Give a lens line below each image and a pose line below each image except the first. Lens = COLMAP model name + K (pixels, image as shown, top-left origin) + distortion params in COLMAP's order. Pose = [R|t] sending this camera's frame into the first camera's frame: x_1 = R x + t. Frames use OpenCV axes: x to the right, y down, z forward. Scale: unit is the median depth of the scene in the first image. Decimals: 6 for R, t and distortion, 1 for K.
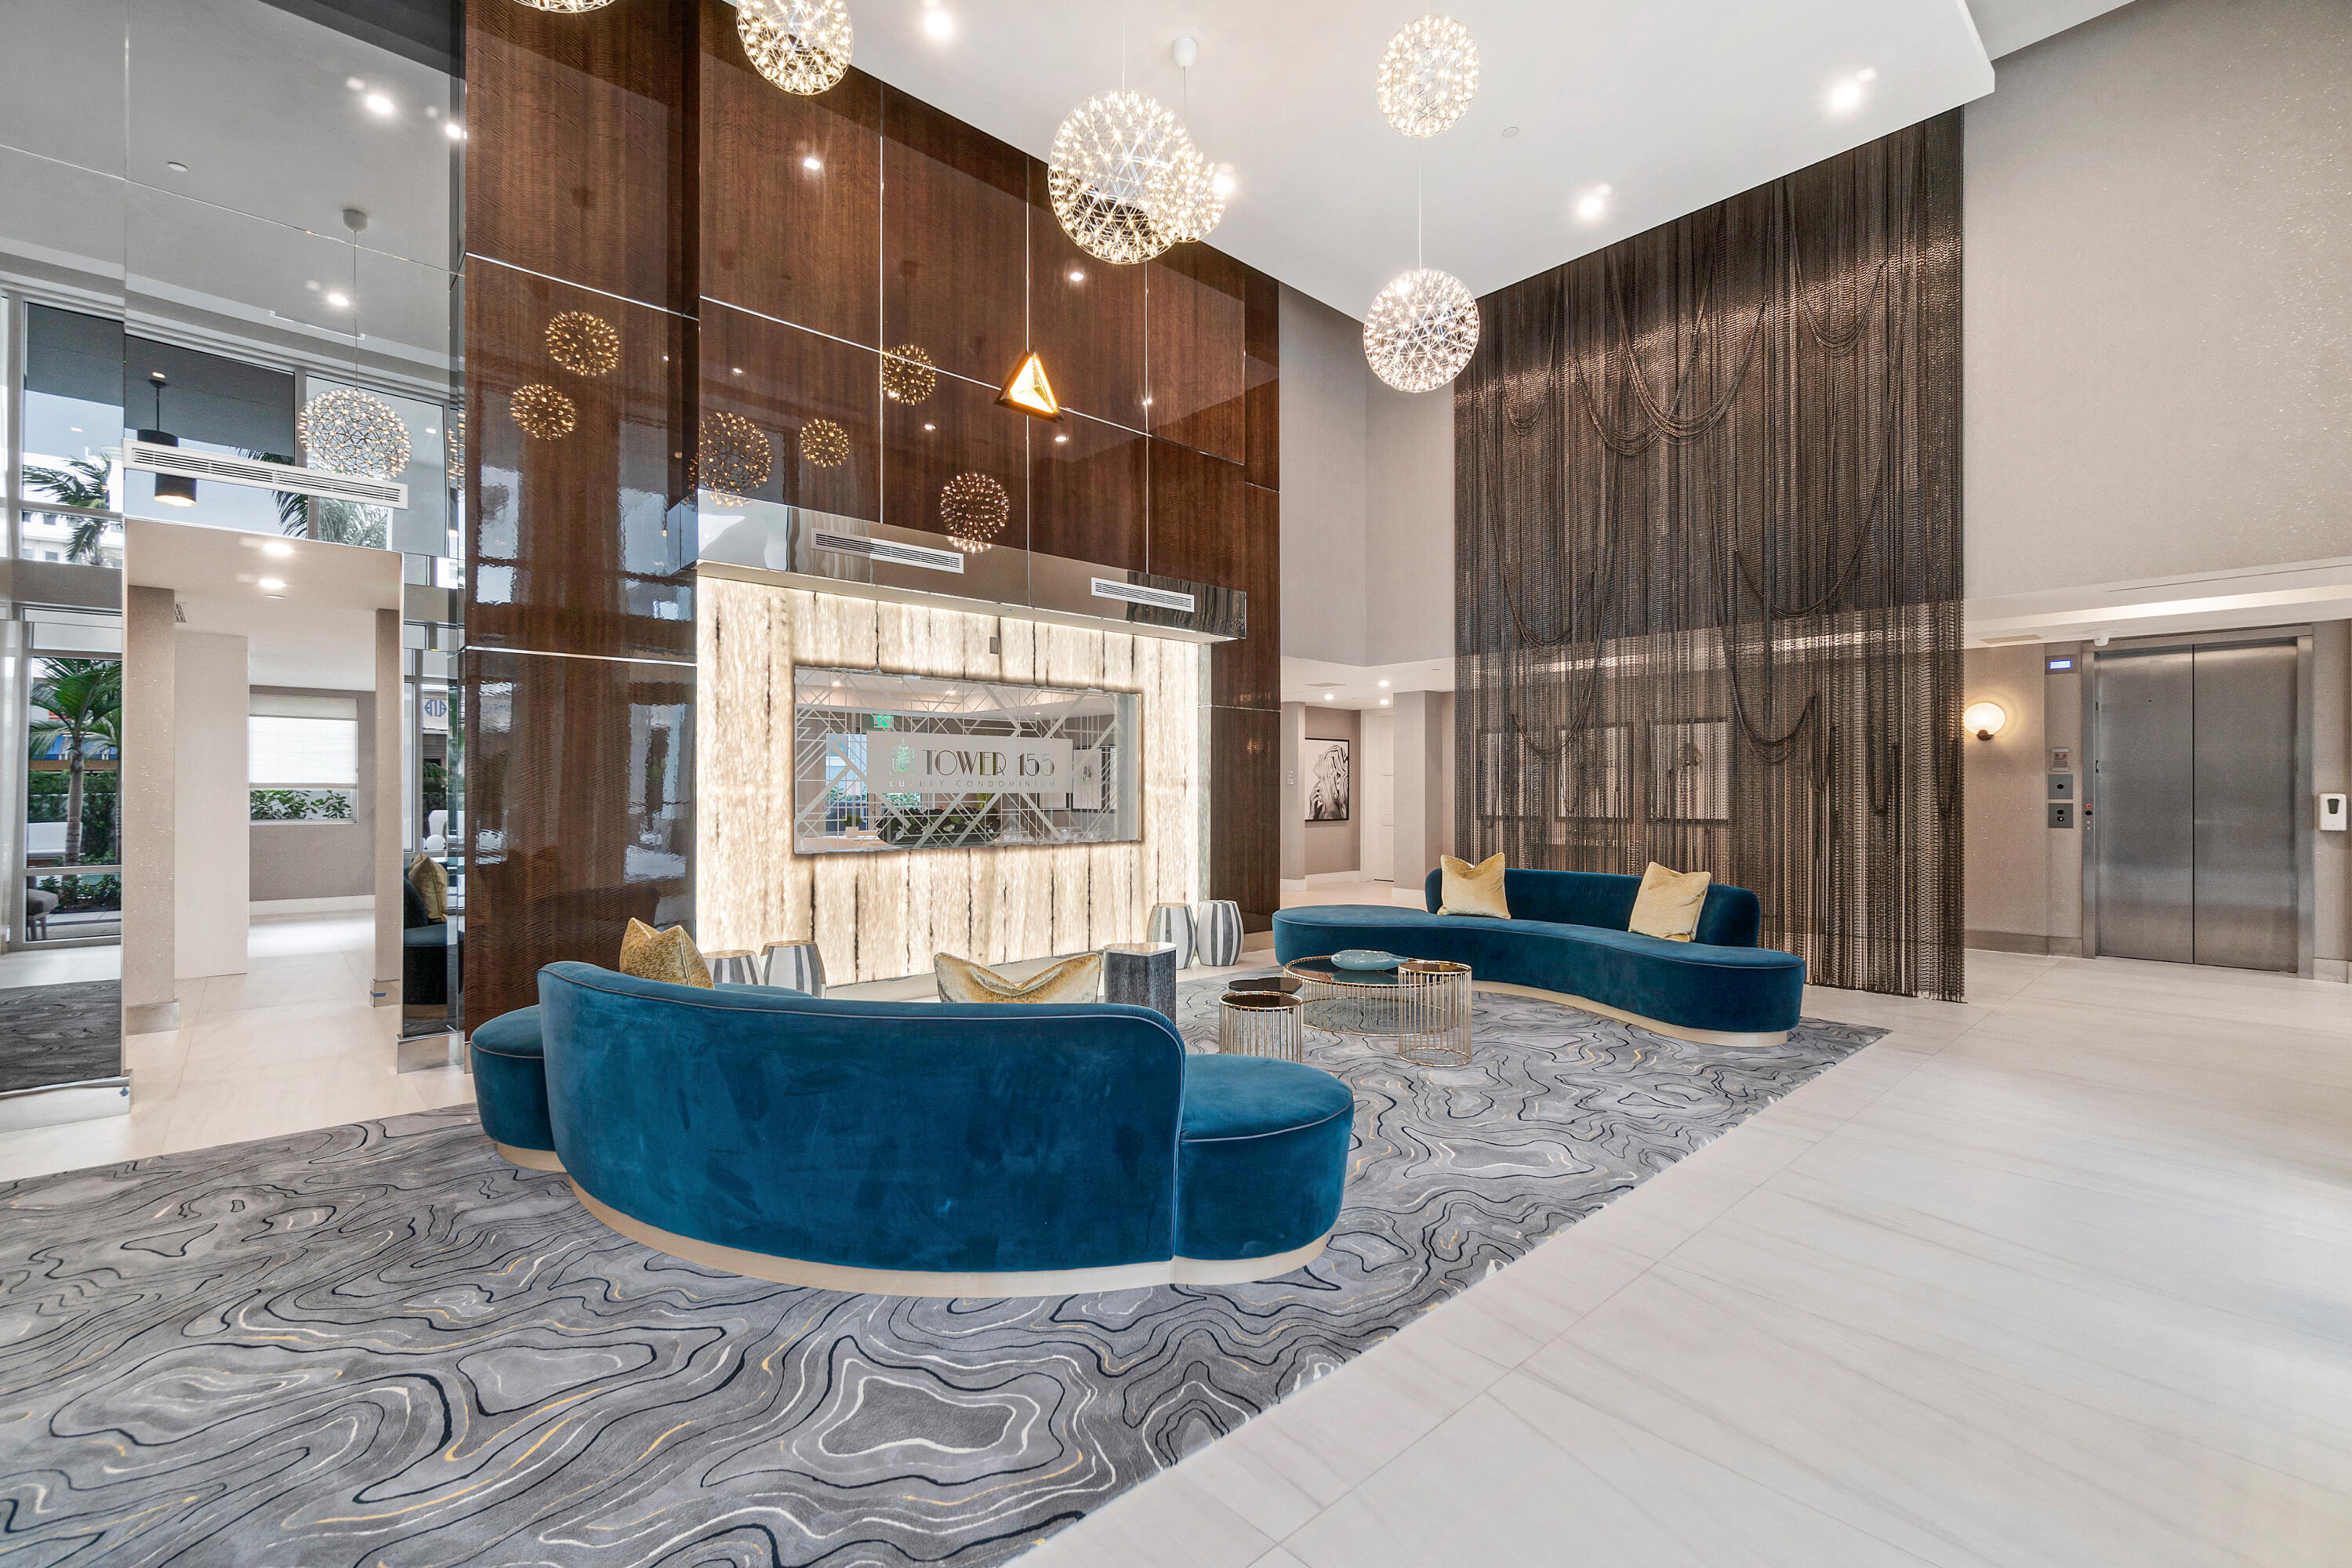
lens RADIAL K [[1014.0, 0, 1169.5], [0, 1014.0, 789.8], [0, 0, 1]] dist [0.004270, -0.000225]
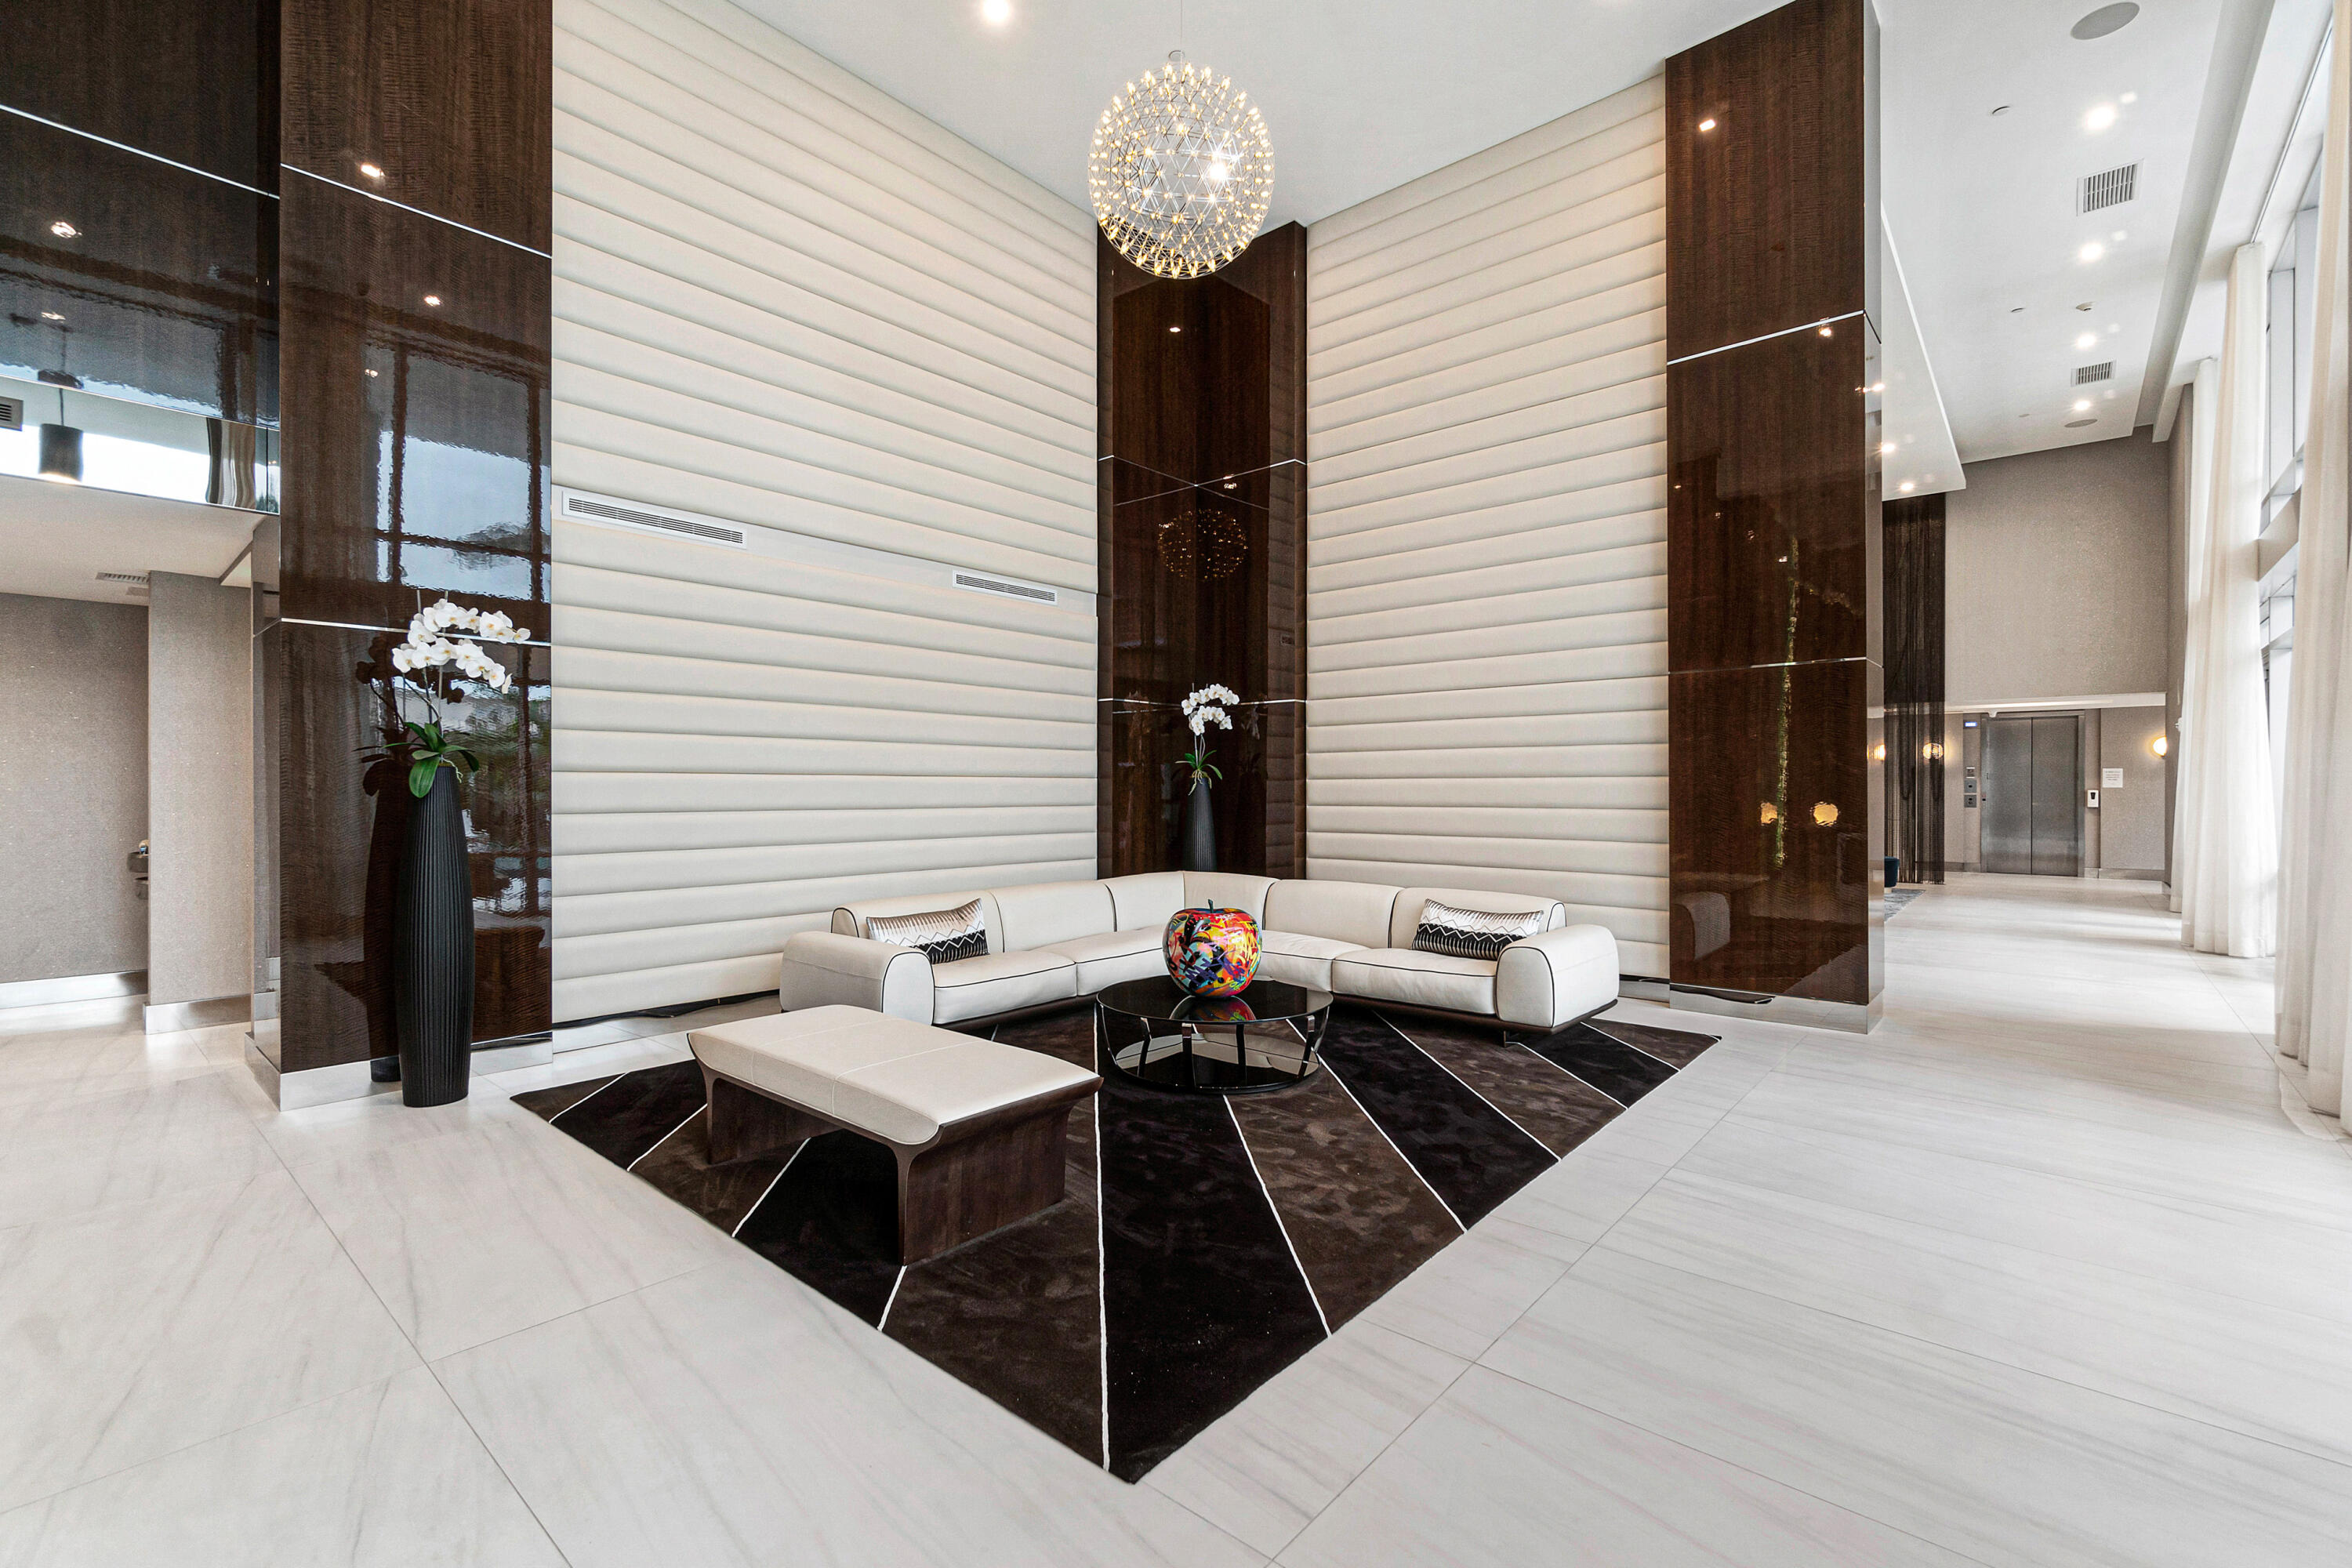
lens RADIAL K [[1014.0, 0, 1177.7], [0, 1014.0, 787.7], [0, 0, 1]] dist [0.004270, -0.000225]
pose [[0.993868, 0.005633, 0.110429, -0.973495], [-0.006142, 0.999972, 0.004266, 0.000821], [-0.110402, -0.004918, 0.993875, -0.881710]]
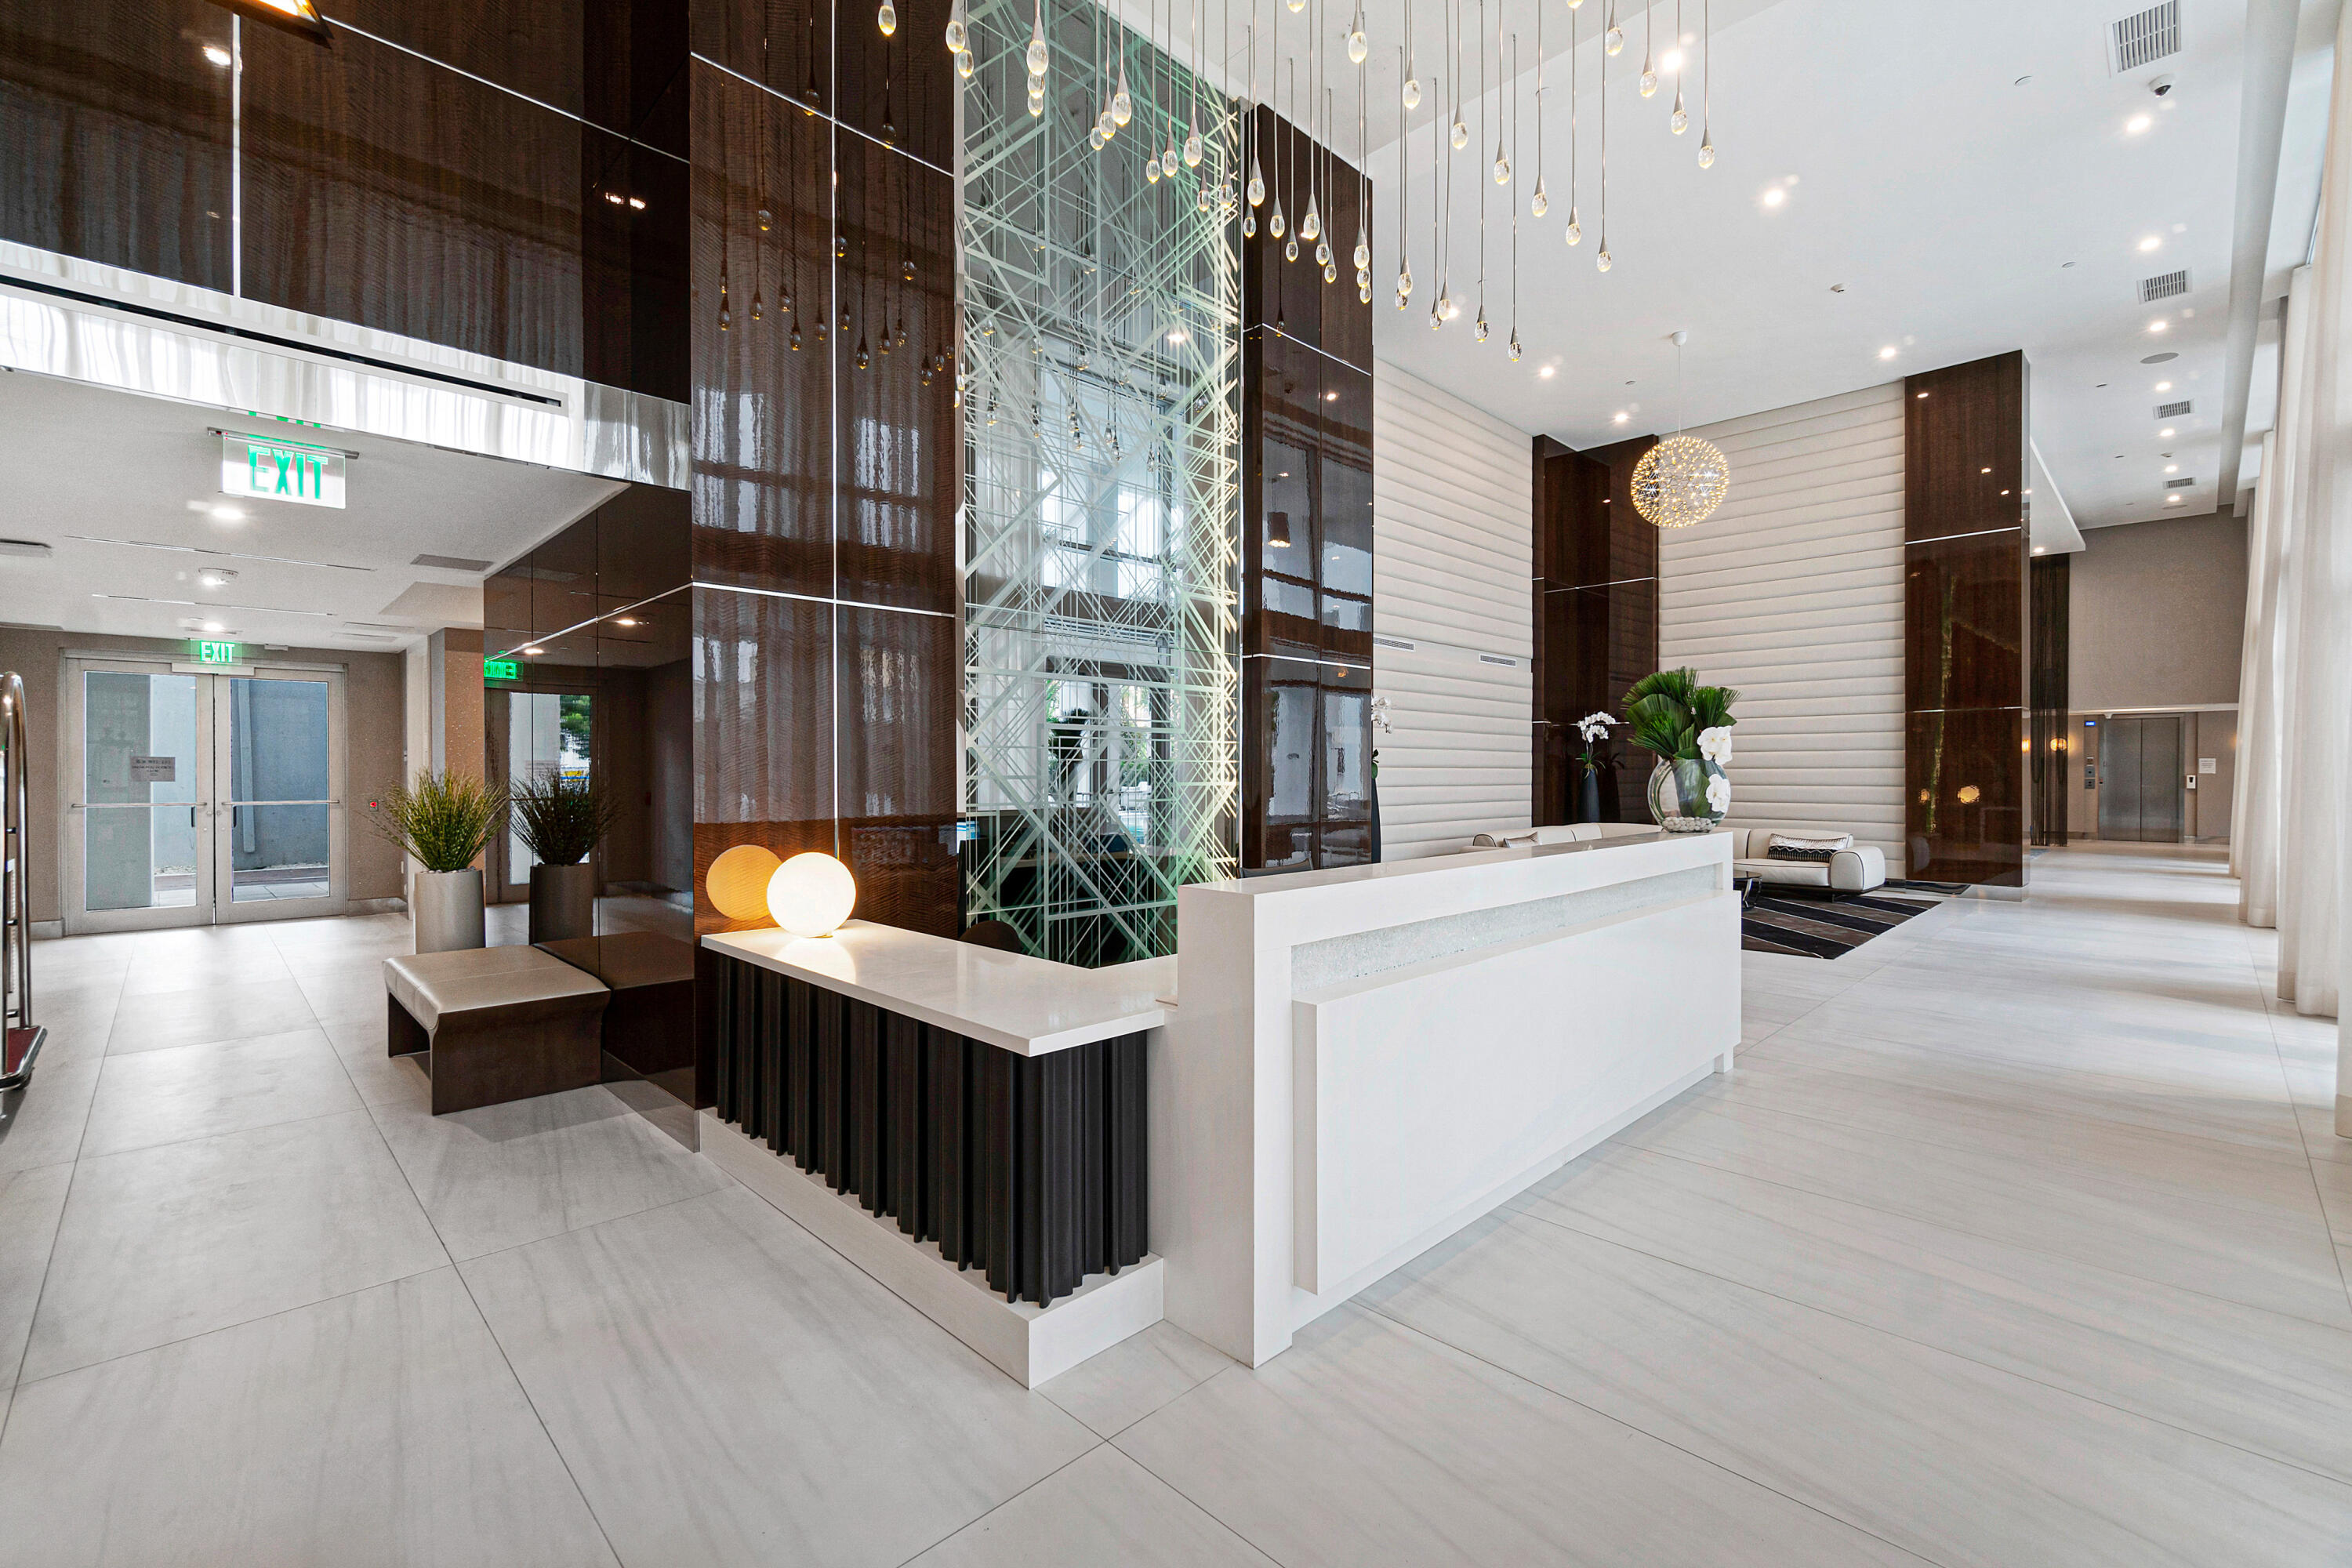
lens RADIAL K [[1014.0, 0, 1181.4], [0, 1014.0, 779.2], [0, 0, 1]] dist [0.004270, -0.000225]
pose [[0.999235, 0.004904, 0.038796, -1.609980], [-0.005313, 0.999931, 0.010460, -0.001040], [-0.038742, -0.010658, 0.999192, -1.562878]]
